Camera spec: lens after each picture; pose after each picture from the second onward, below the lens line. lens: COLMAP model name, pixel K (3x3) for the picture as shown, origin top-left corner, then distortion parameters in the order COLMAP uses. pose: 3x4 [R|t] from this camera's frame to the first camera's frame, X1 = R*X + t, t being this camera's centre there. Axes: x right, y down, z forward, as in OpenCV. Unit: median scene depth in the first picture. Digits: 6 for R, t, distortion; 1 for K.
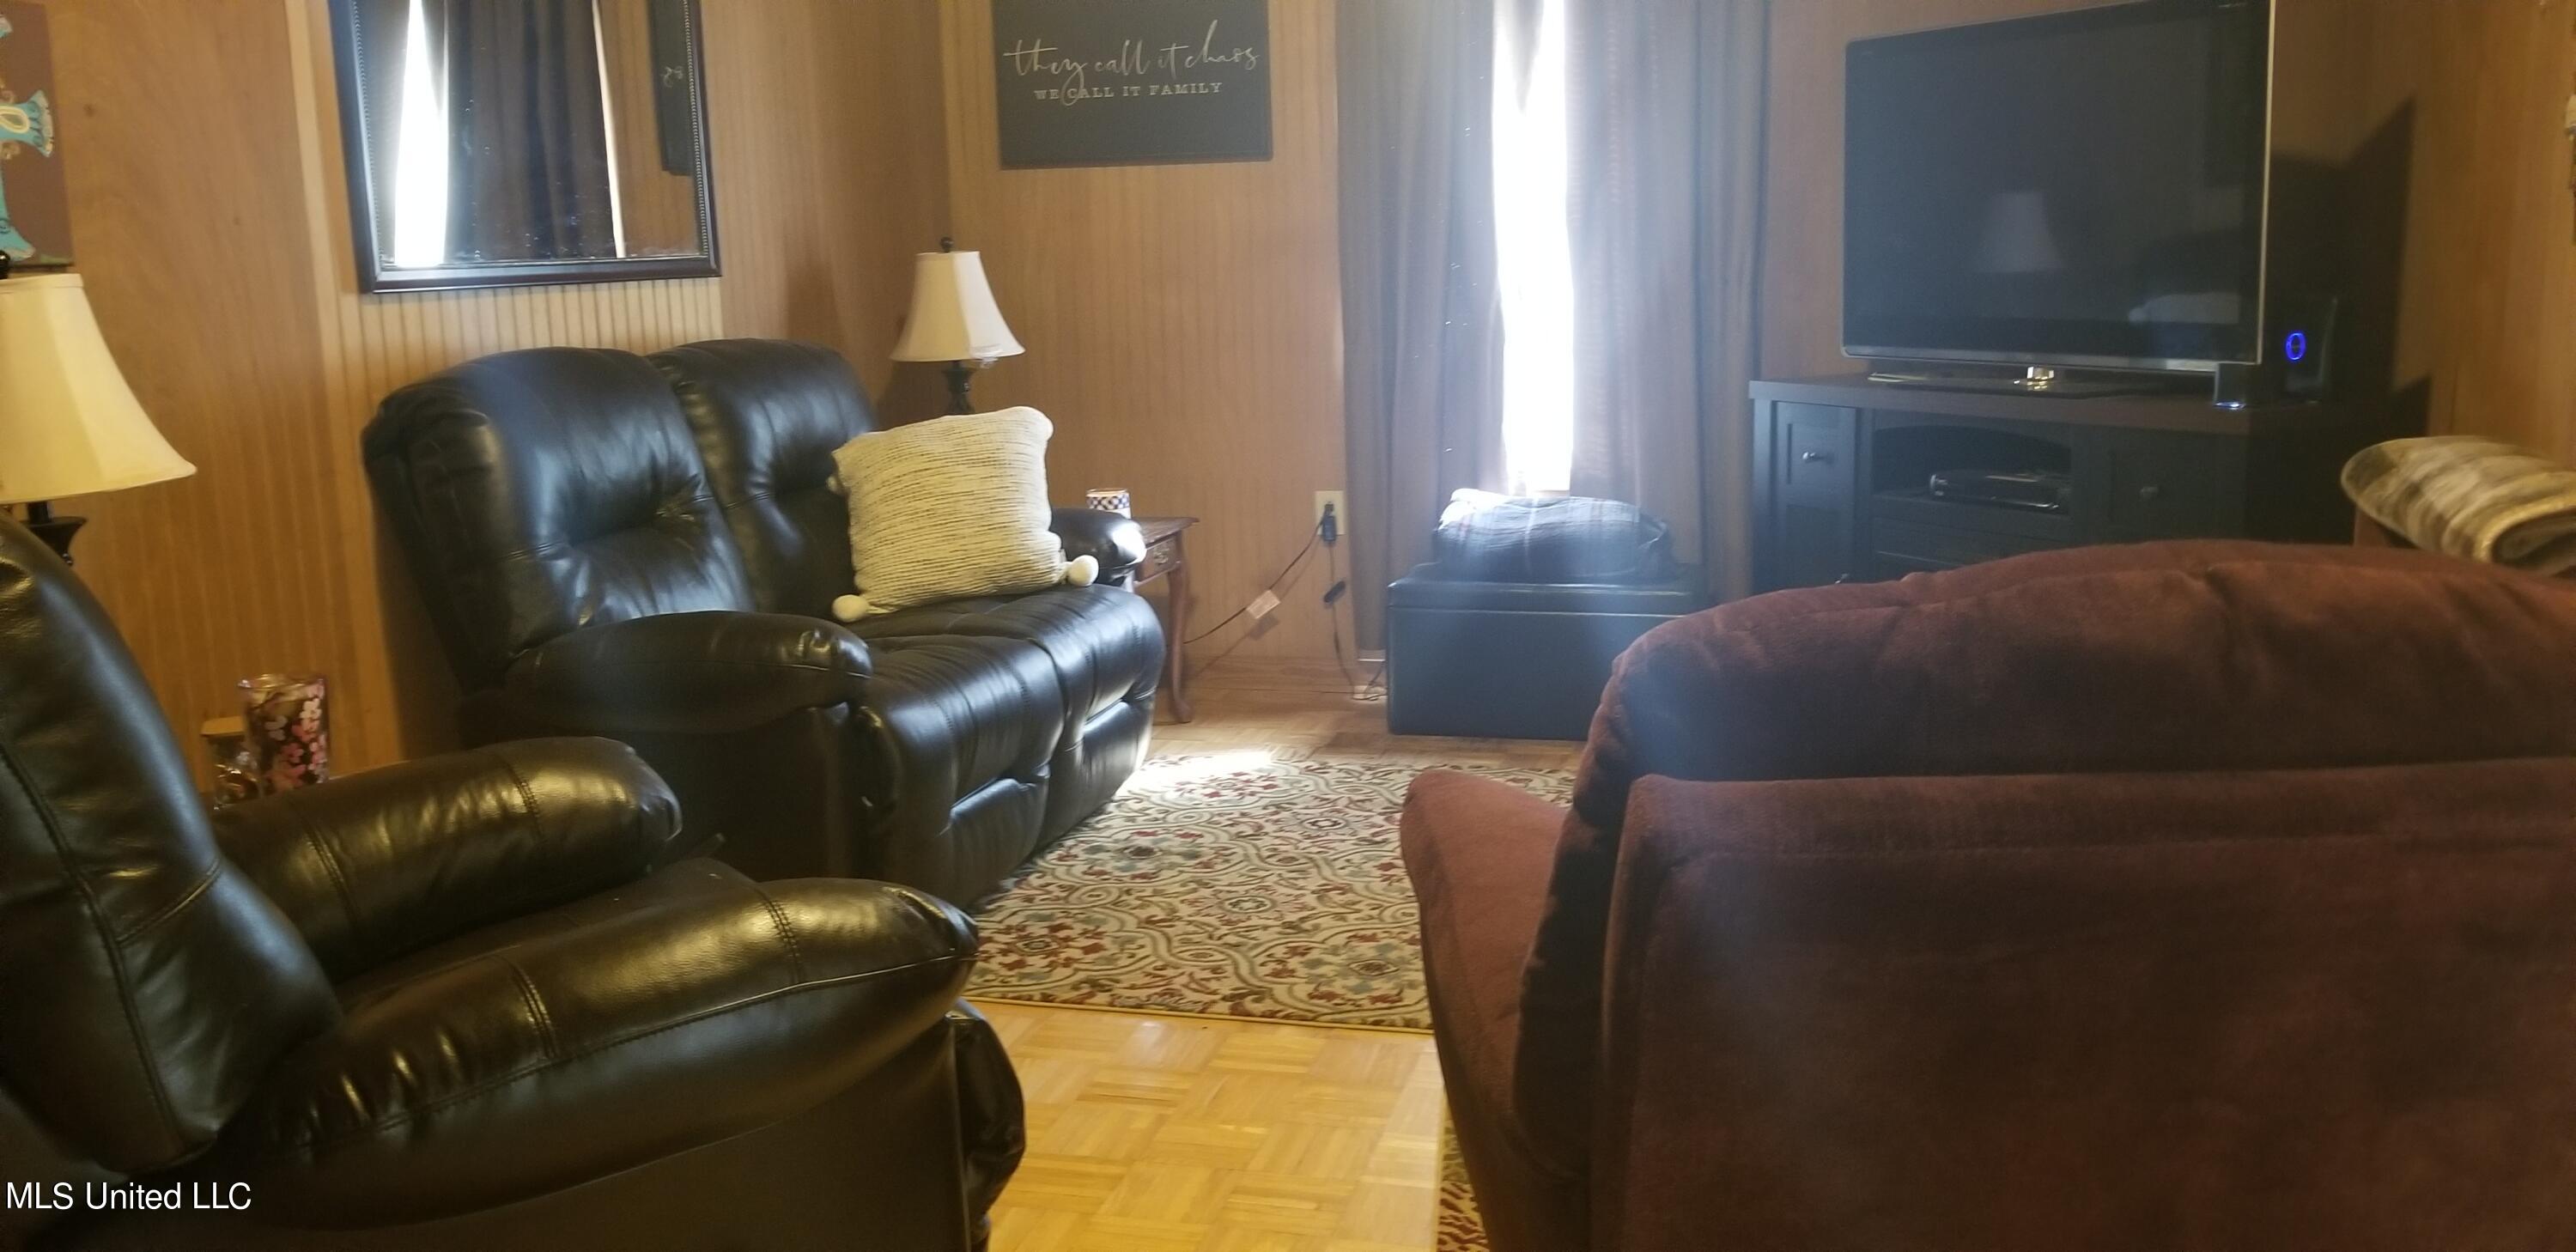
lens RADIAL K [[1983.0, 0, 1288.0], [0, 1983.0, 626.0], [0, 0, 1]] dist [0.069673, 0.001027]
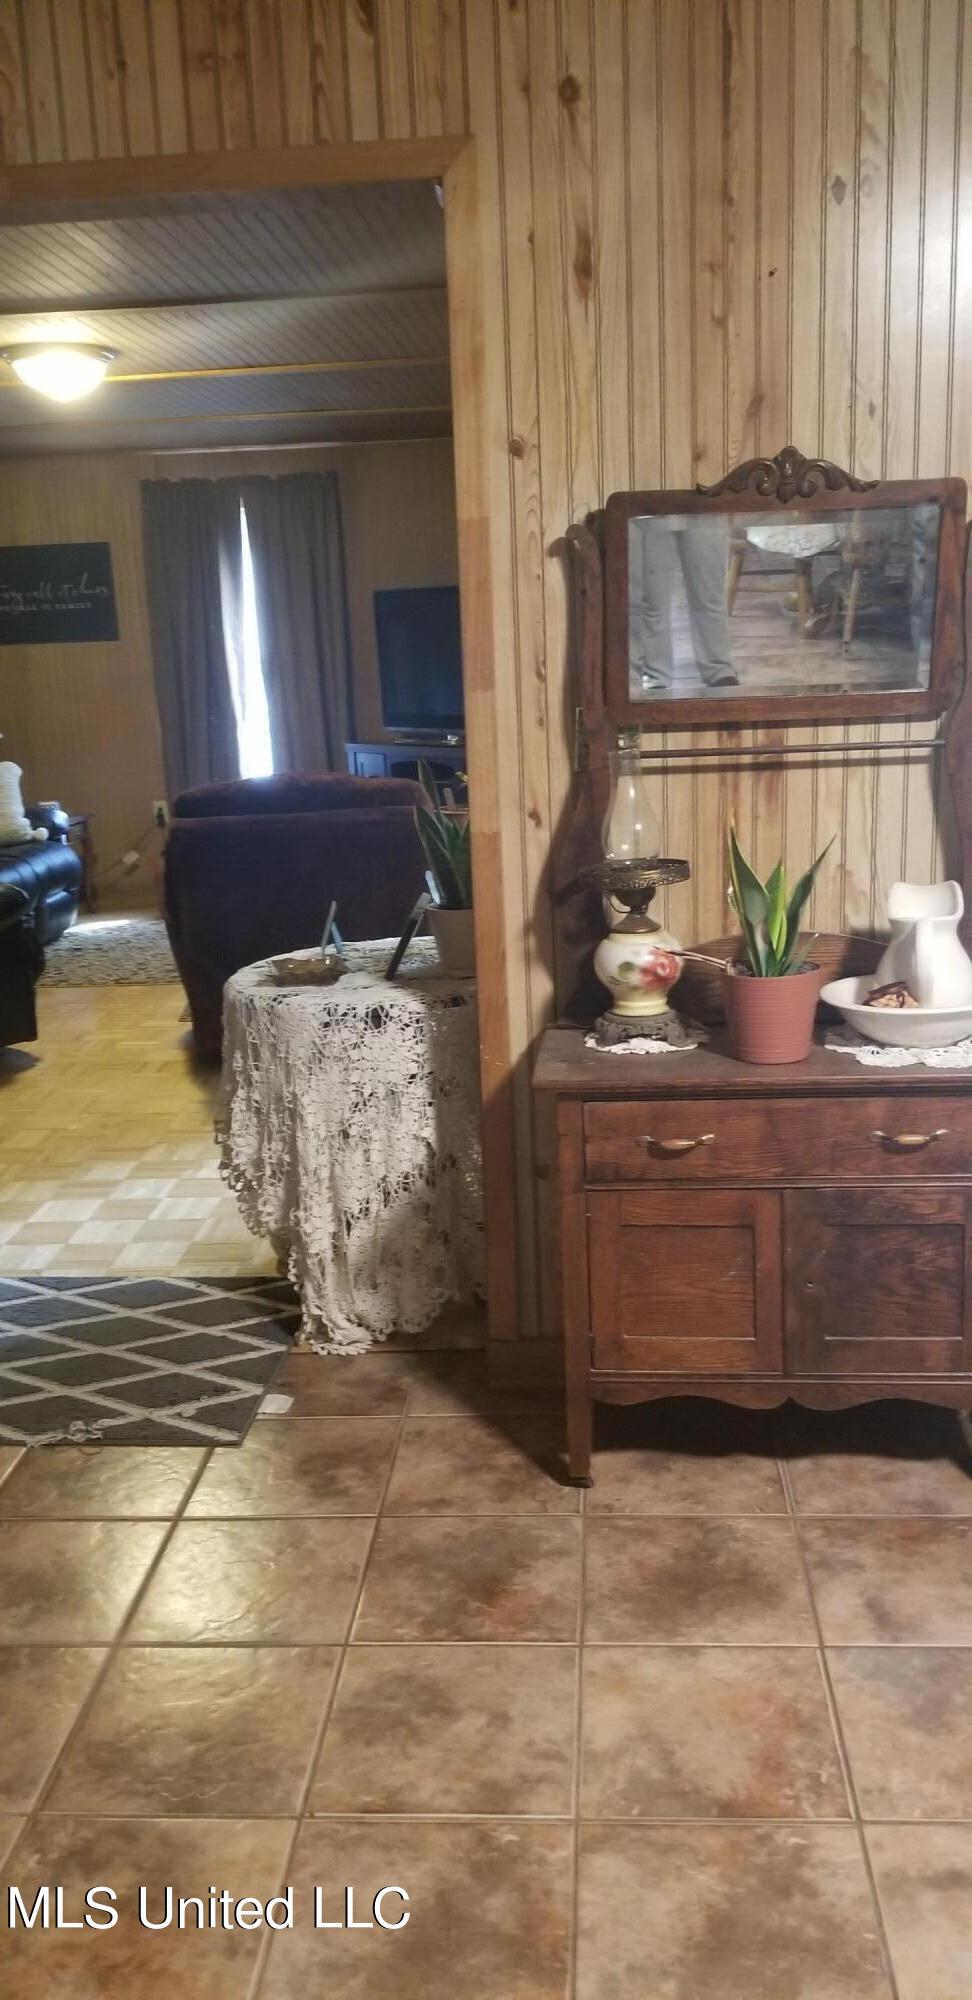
lens RADIAL K [[1539.5, 0, 486.0], [0, 1539.5, 1047.0], [0, 0, 1]] dist [0.069673, 0.001027]
pose [[0.981282, -0.060144, 0.182943, 0.054361], [0.048240, 0.996460, 0.068844, 0.114297], [-0.186436, -0.058731, 0.980710, -0.820052]]
